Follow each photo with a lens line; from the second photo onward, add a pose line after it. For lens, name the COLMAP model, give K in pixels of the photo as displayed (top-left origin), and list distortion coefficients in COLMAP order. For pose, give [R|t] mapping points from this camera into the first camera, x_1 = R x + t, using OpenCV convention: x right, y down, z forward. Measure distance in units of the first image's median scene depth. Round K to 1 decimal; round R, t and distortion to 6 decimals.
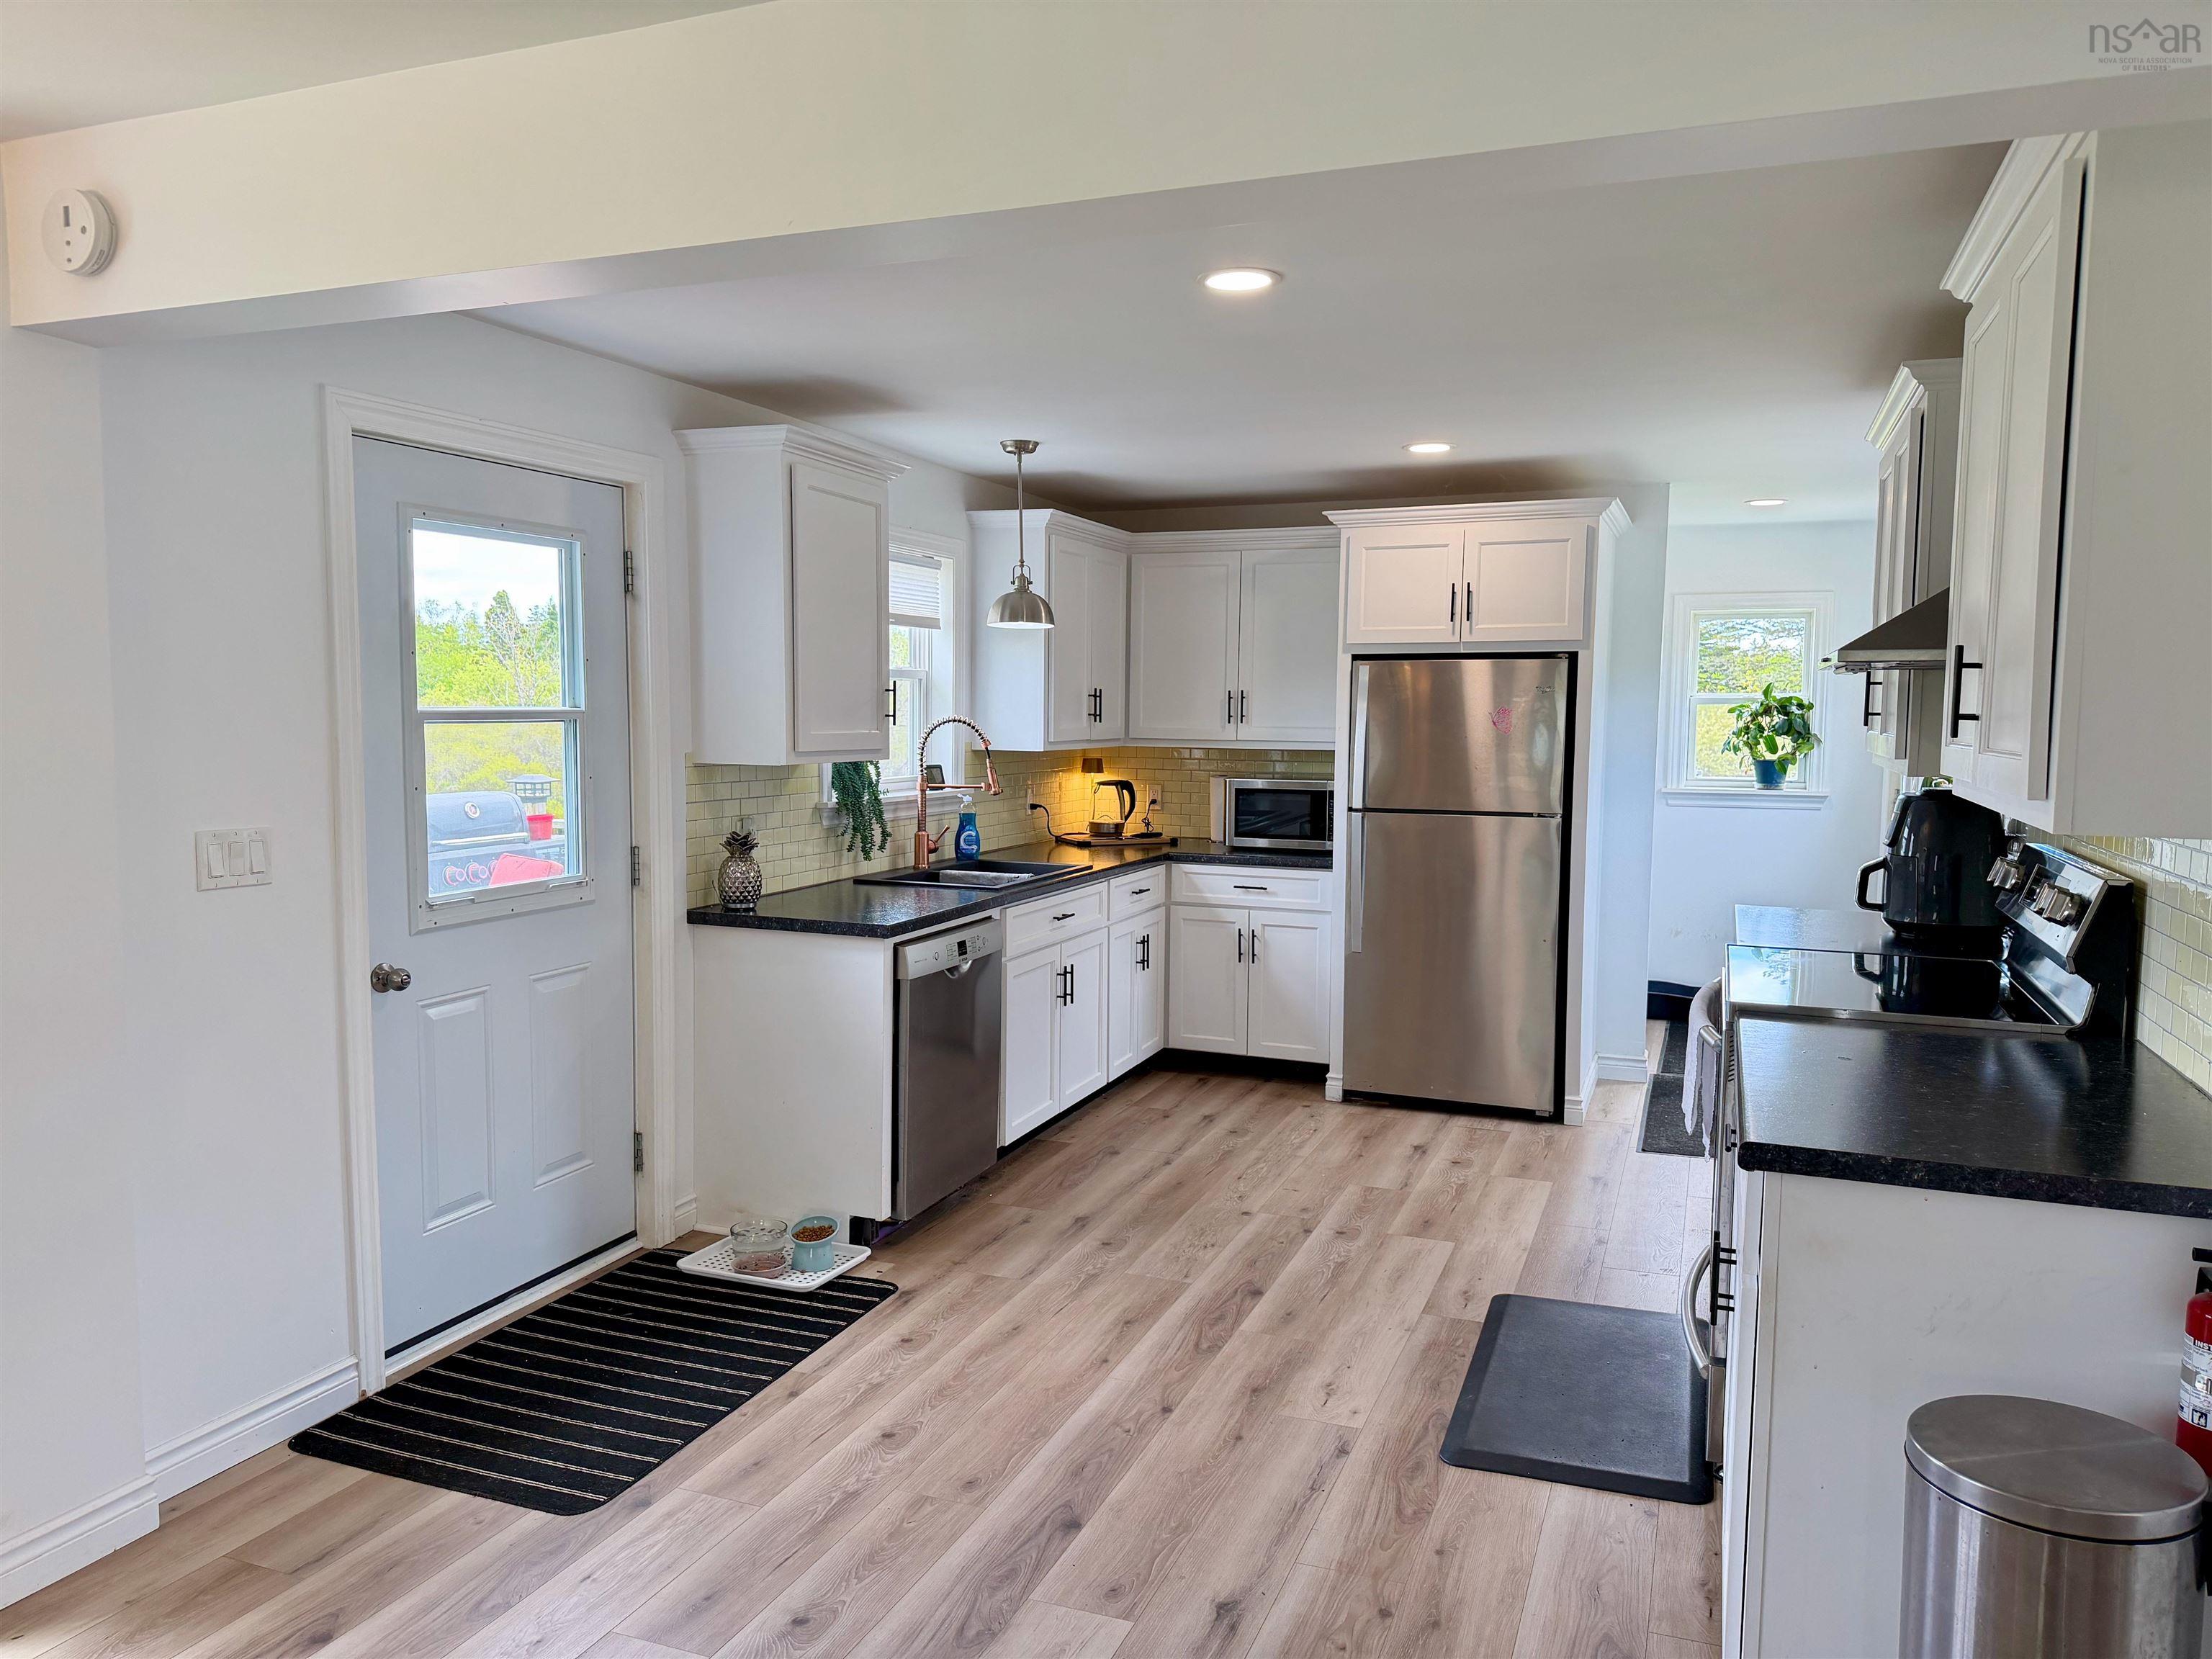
lens RADIAL K [[1556.1, 0, 1100.8], [0, 1556.1, 844.0], [0, 0, 1]] dist [0.057666, -0.062985]
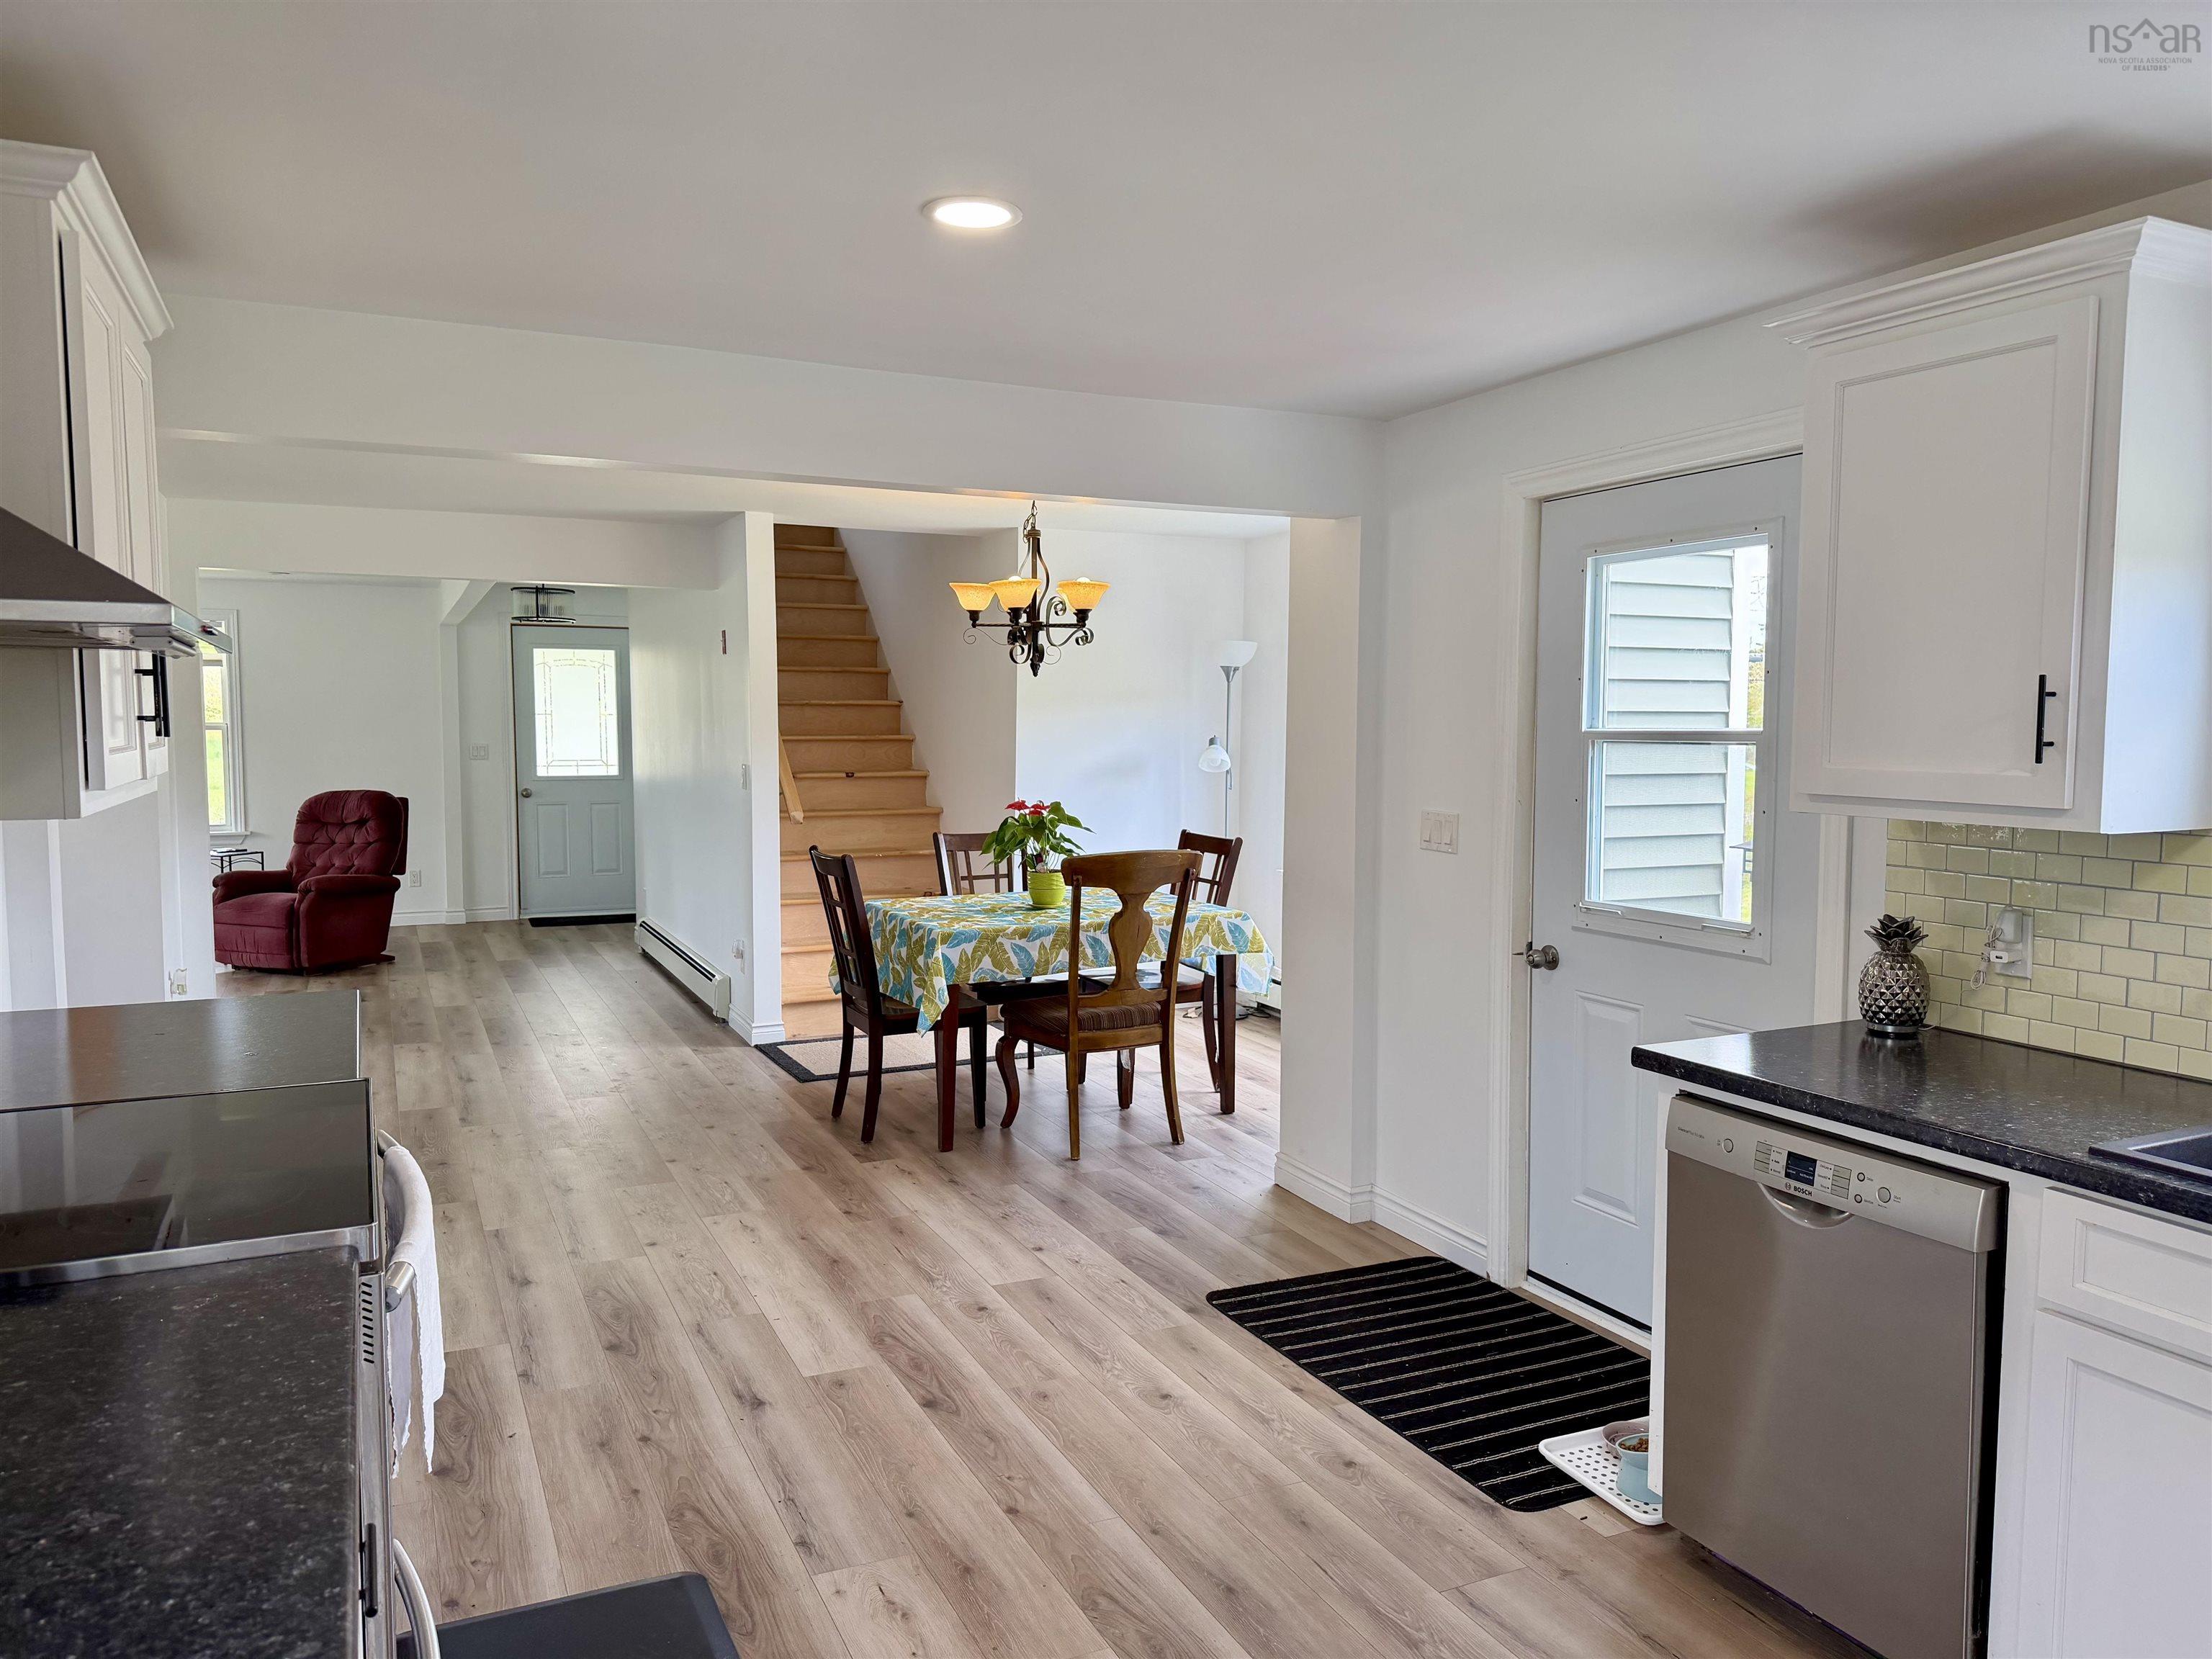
lens RADIAL K [[1556.1, 0, 1113.5], [0, 1556.1, 834.1], [0, 0, 1]] dist [0.057666, -0.062985]
pose [[-0.678772, 0.046136, -0.732898, 0.678215], [-0.073666, 0.988712, 0.130465, -0.147733], [0.730645, 0.142545, -0.667712, 1.680310]]
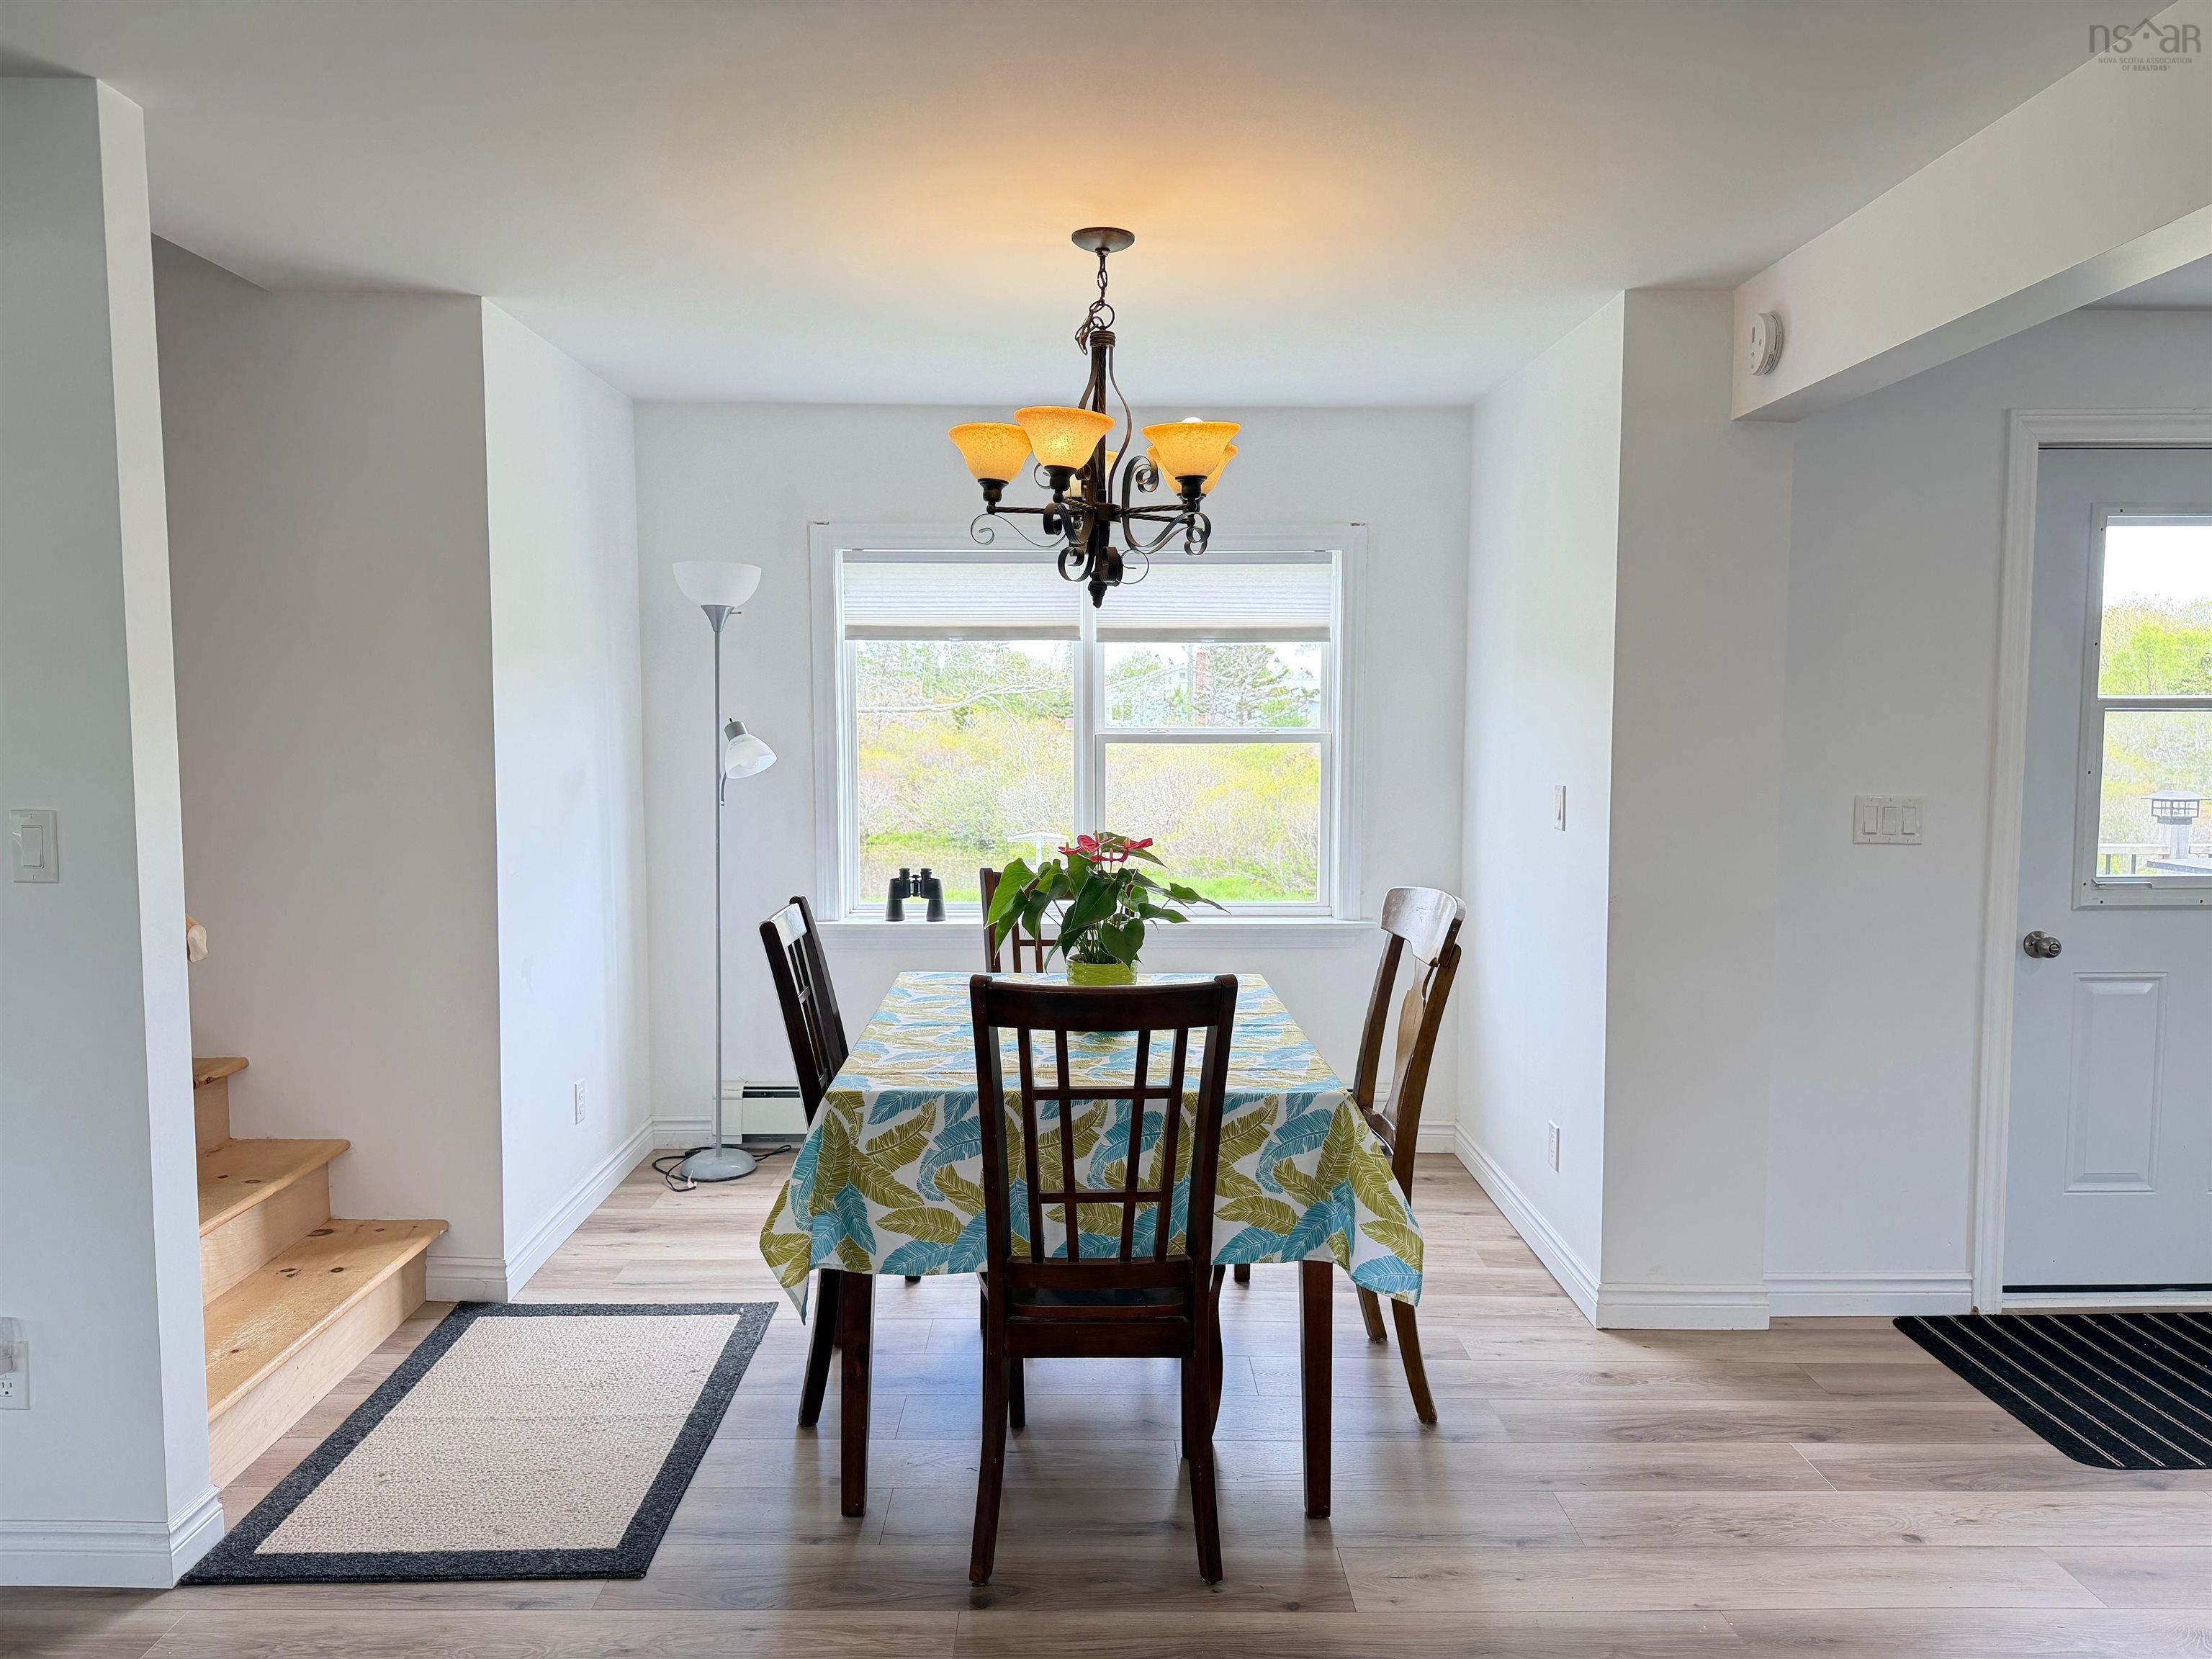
lens RADIAL K [[1556.1, 0, 1122.7], [0, 1556.1, 842.7], [0, 0, 1]] dist [0.057666, -0.062985]
pose [[0.396635, 0.068831, -0.915392, 0.313497], [-0.080856, 0.995929, 0.039852, 0.025220], [0.914409, 0.058209, 0.400585, -0.020826]]
